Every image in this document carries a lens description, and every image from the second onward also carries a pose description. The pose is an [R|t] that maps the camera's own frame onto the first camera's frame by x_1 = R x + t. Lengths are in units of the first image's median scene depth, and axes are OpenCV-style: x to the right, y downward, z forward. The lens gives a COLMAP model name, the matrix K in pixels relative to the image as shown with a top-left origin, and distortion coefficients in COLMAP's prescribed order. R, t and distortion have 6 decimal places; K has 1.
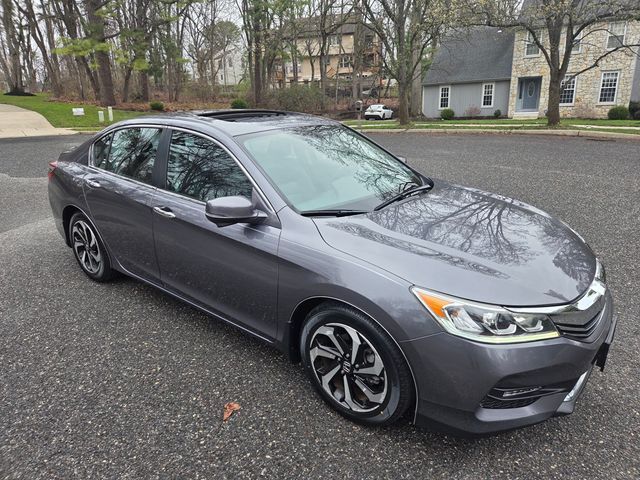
lens RADIAL K [[434.1, 0, 321.5], [0, 434.1, 235.4], [0, 0, 1]] dist [0.090665, -0.079062]
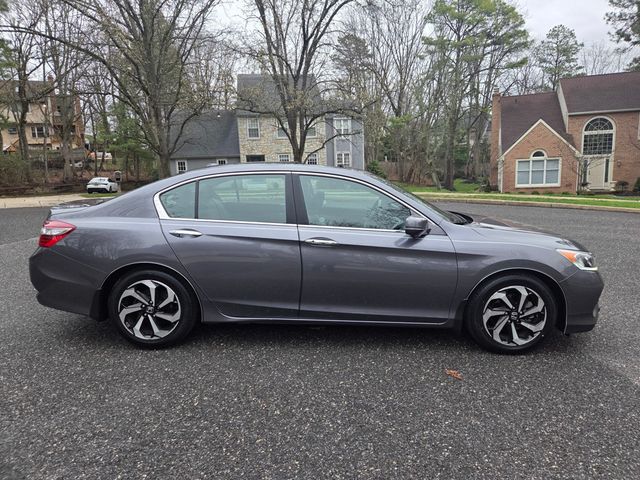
lens RADIAL K [[434.1, 0, 321.5], [0, 434.1, 235.4], [0, 0, 1]] dist [0.090665, -0.079062]
pose [[0.788796, -0.088282, 0.608282, -0.208508], [0.186612, 0.977316, -0.100149, 0.008699], [-0.585643, 0.192509, 0.787377, 0.020817]]
